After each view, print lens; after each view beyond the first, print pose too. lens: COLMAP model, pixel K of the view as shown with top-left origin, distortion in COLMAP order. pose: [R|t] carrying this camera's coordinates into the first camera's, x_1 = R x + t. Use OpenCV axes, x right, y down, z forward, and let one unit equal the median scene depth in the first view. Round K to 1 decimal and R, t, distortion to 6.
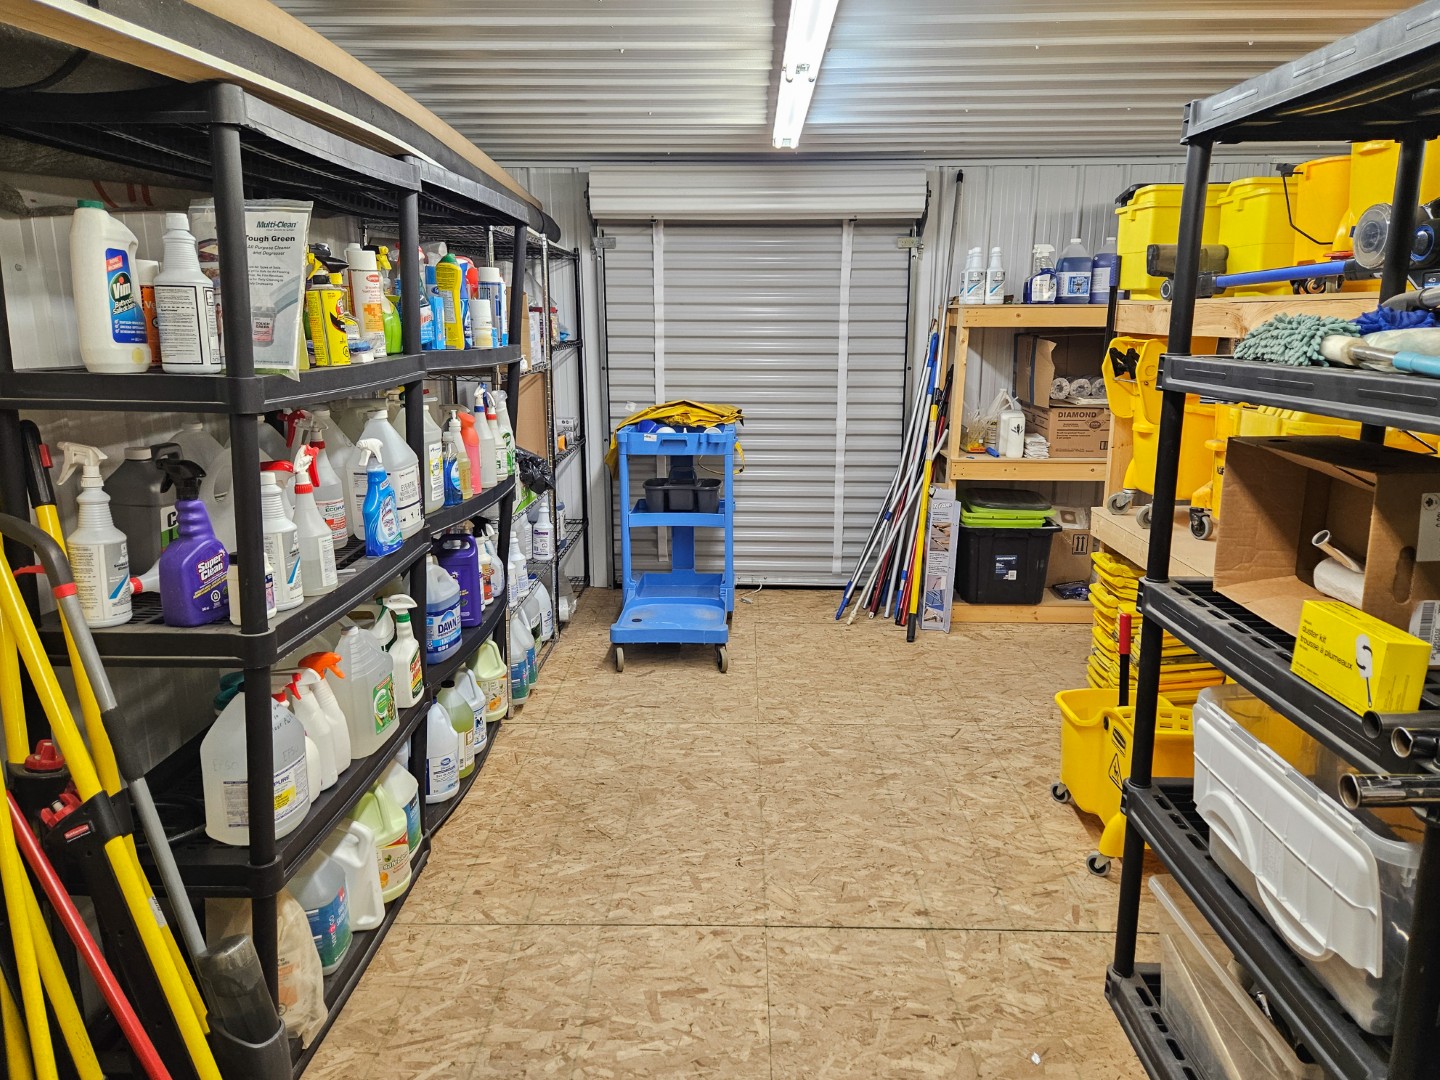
lens RADIAL K [[986.4, 0, 721.4], [0, 986.4, 532.9], [0, 0, 1]] dist [0.066687, -0.036122]
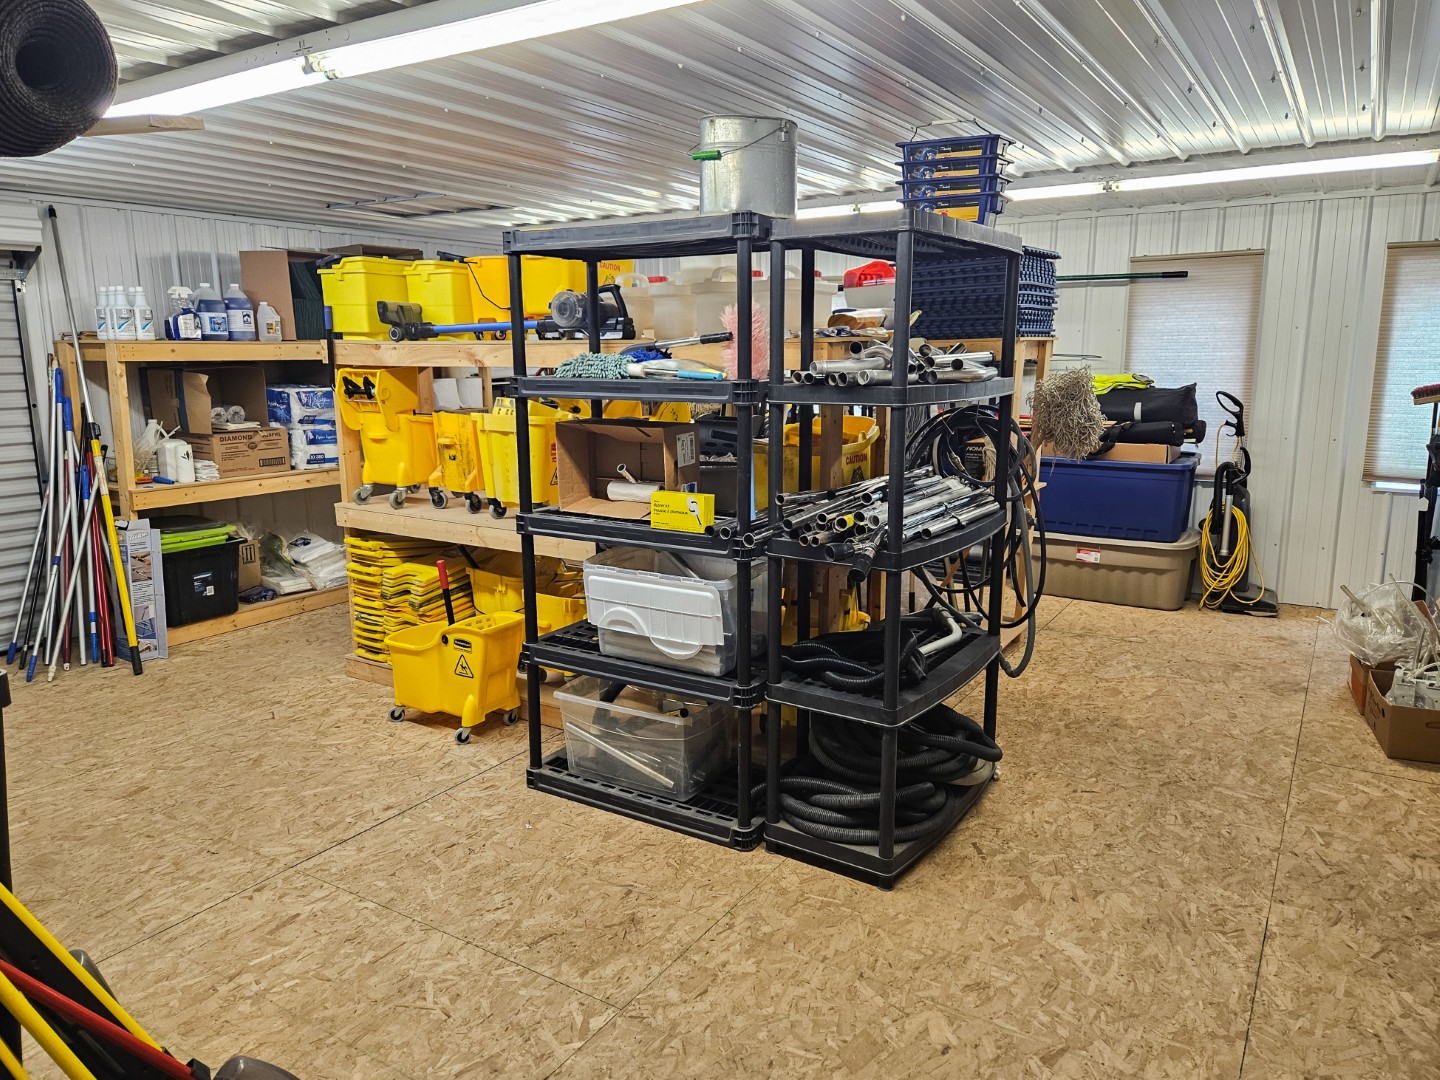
lens RADIAL K [[986.4, 0, 728.6], [0, 986.4, 535.0], [0, 0, 1]] dist [0.066687, -0.036122]
pose [[0.522336, -0.168728, 0.835881, -0.327915], [0.192979, 0.978188, 0.076862, 0.009111], [-0.830617, 0.121159, 0.543503, -0.067695]]
